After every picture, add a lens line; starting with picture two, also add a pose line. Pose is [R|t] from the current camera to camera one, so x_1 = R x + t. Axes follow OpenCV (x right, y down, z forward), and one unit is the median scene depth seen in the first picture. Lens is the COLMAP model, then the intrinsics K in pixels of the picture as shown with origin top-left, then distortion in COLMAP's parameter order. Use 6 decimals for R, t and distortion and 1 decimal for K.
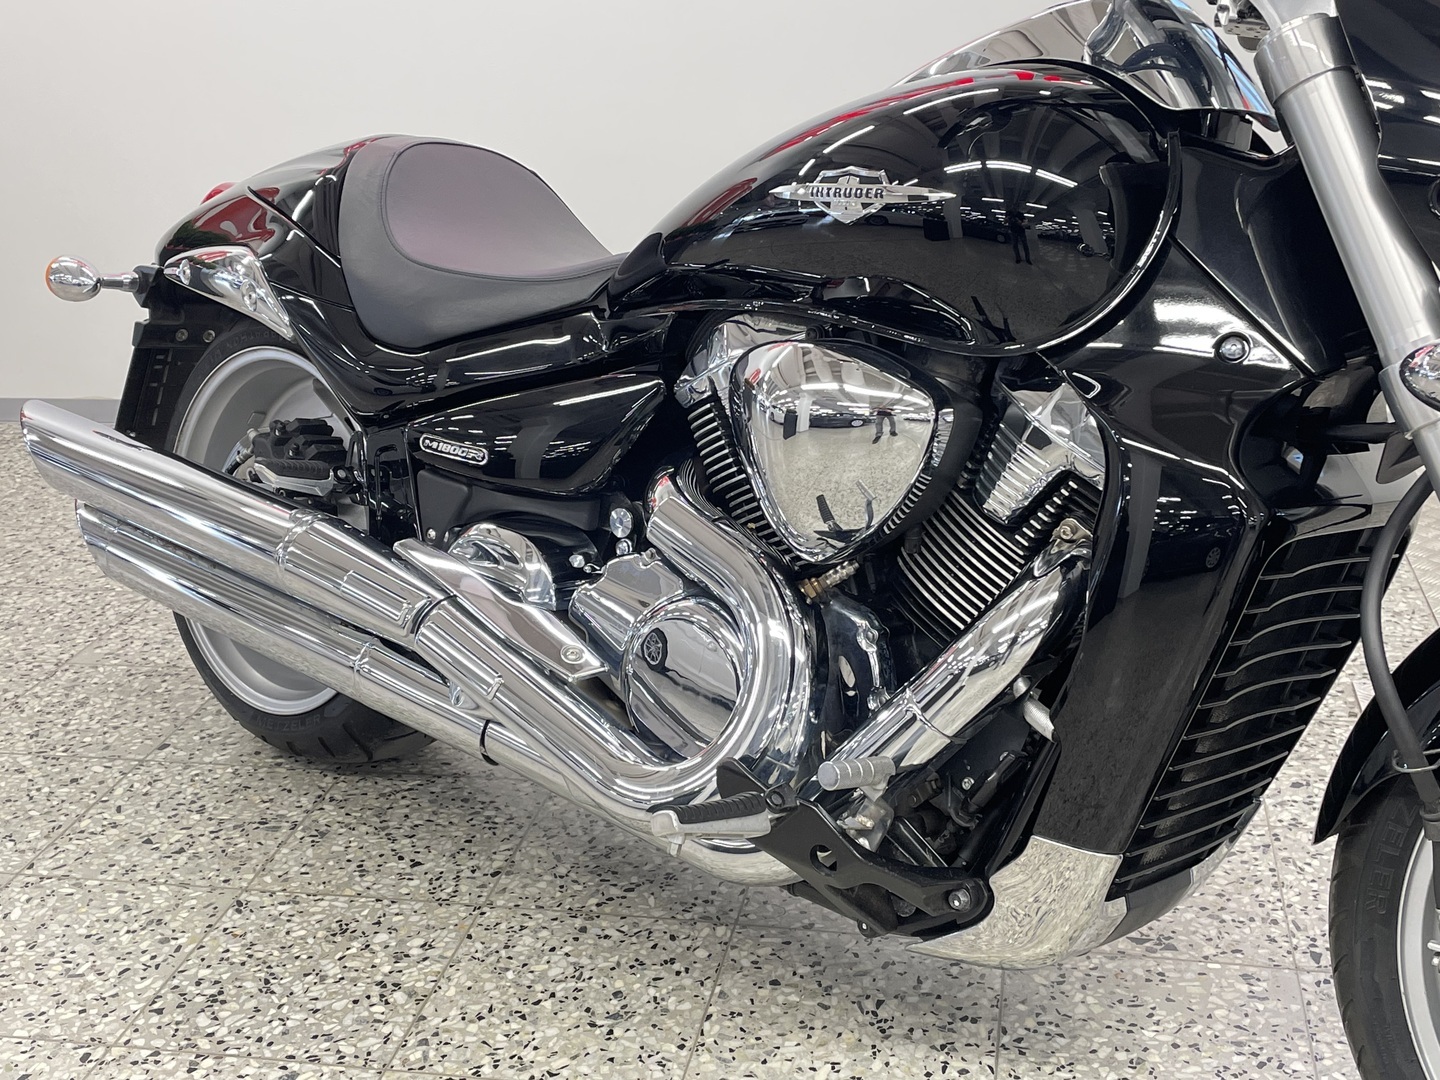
lens RADIAL K [[1715.3, 0, 714.0], [0, 1715.3, 531.8], [0, 0, 1]] dist [0.095455, -0.142079]
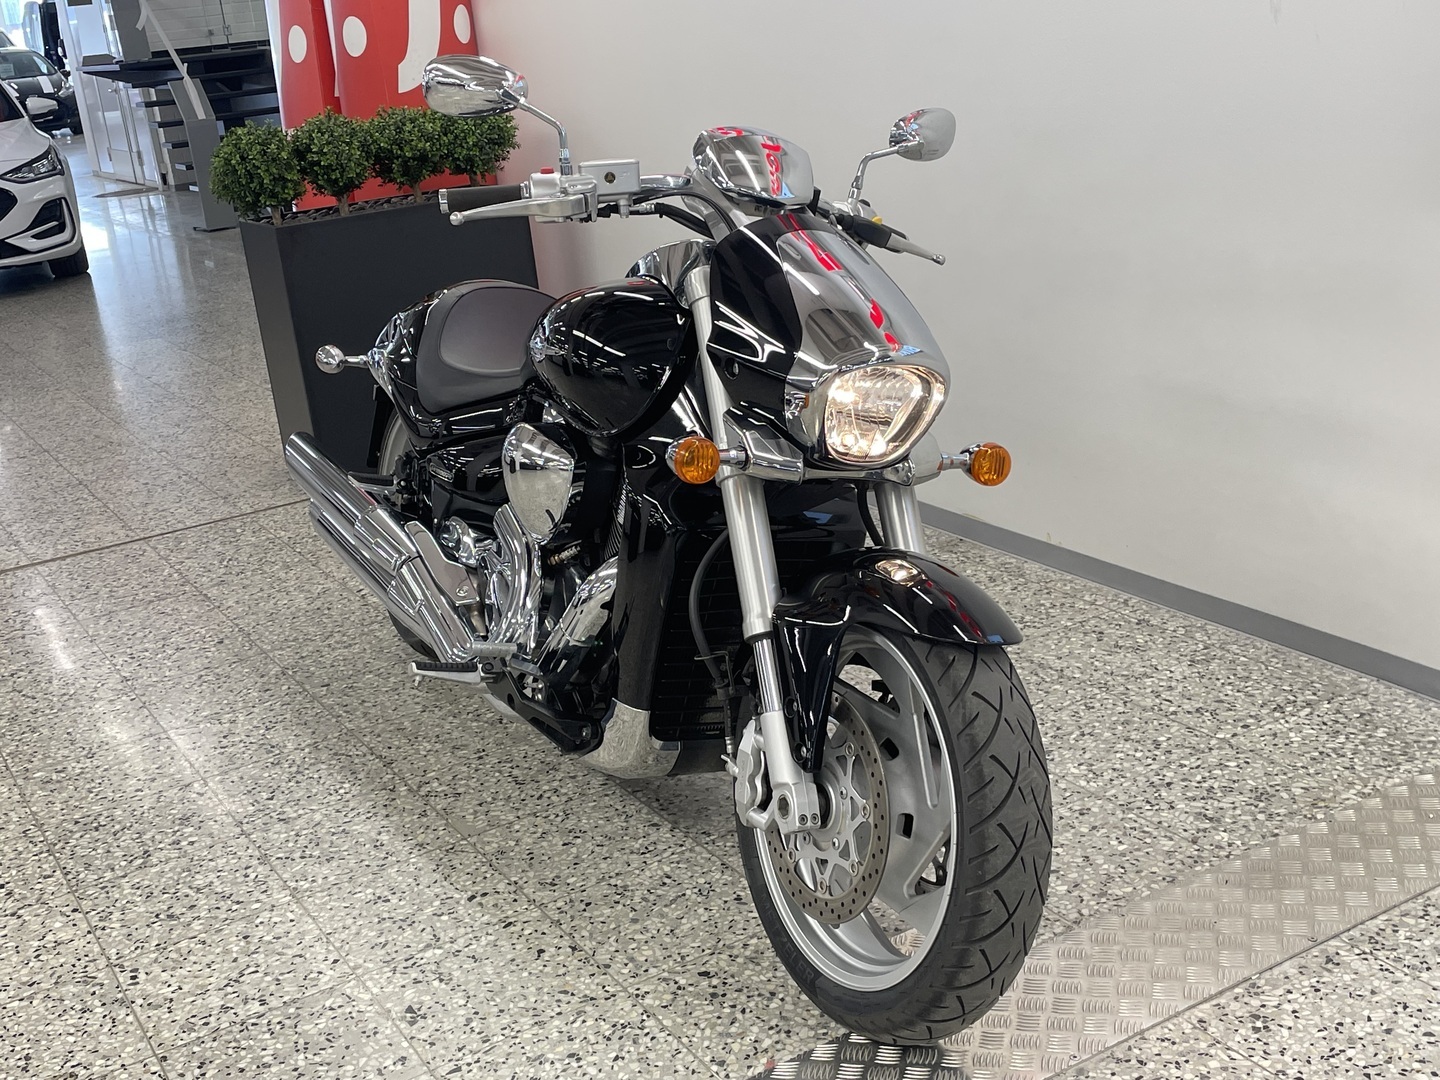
lens RADIAL K [[1715.3, 0, 714.0], [0, 1715.3, 531.8], [0, 0, 1]] dist [0.095455, -0.142079]
pose [[0.951591, 0.077255, -0.297499, 0.625089], [-0.083848, 0.996434, -0.009444, 0.006333], [0.295709, 0.033932, 0.954675, -0.527503]]
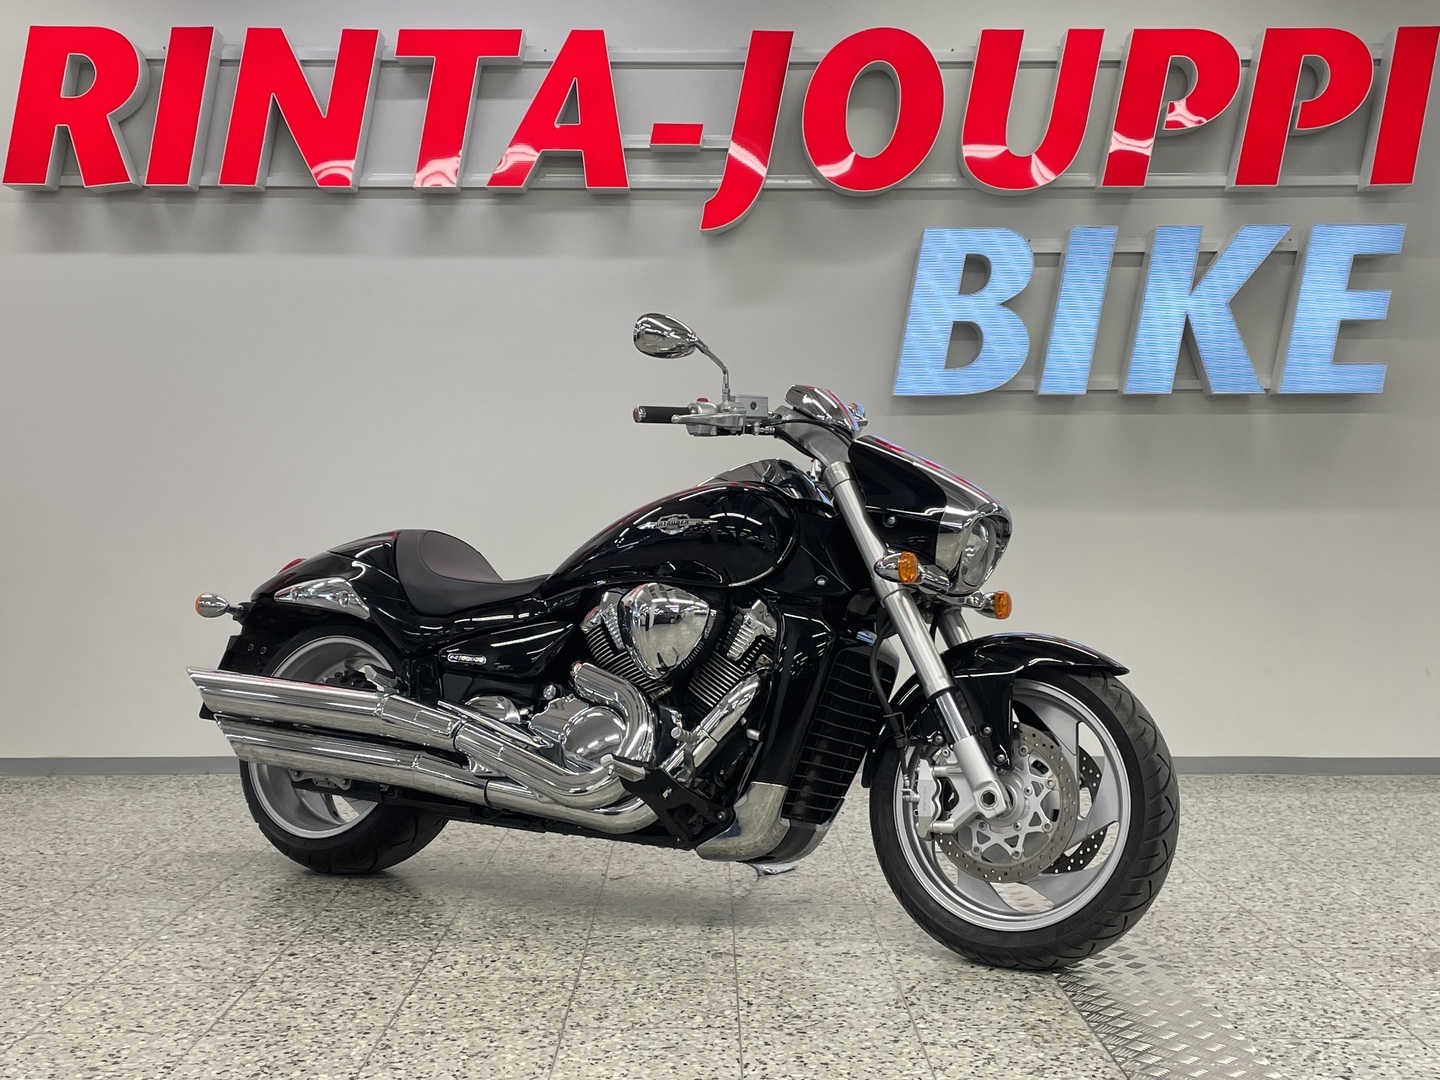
lens RADIAL K [[1715.3, 0, 714.0], [0, 1715.3, 531.8], [0, 0, 1]] dist [0.095455, -0.142079]
pose [[0.976187, 0.049231, 0.211270, -0.294896], [0.023718, 0.943848, -0.329528, 0.481451], [-0.215630, 0.326692, 0.920204, -0.986800]]
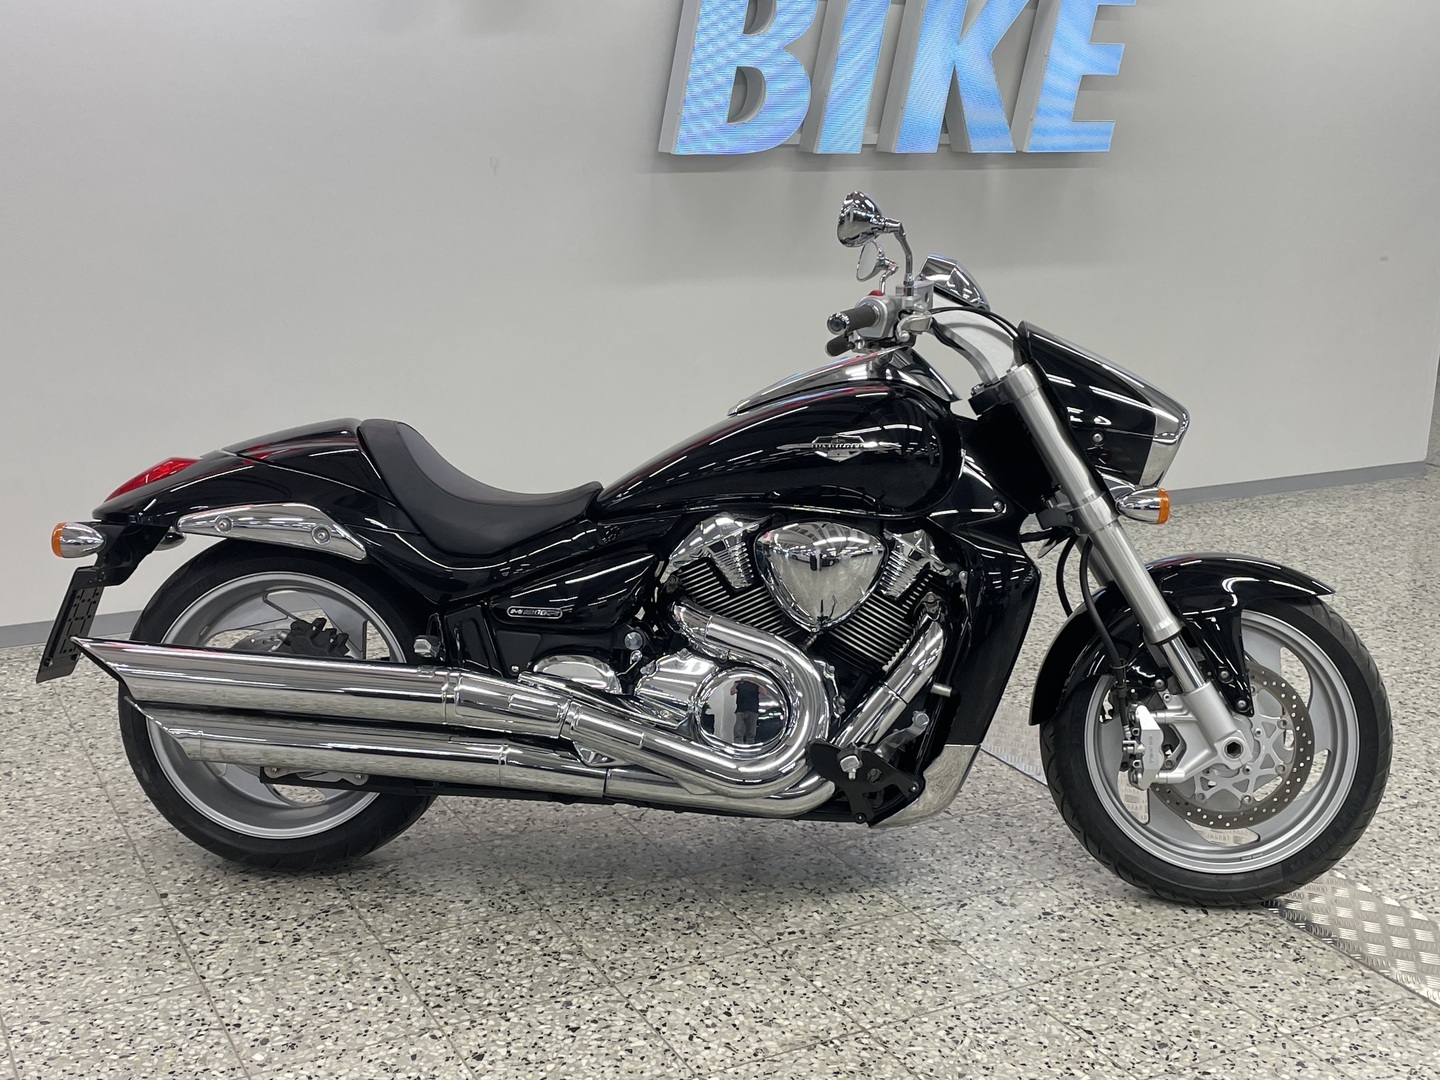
lens RADIAL K [[1715.3, 0, 714.0], [0, 1715.3, 531.8], [0, 0, 1]] dist [0.095455, -0.142079]
pose [[0.759357, -0.096439, 0.643488, -1.014730], [0.160549, 0.986148, -0.041664, -0.026930], [-0.630556, 0.134949, 0.764322, -0.336863]]
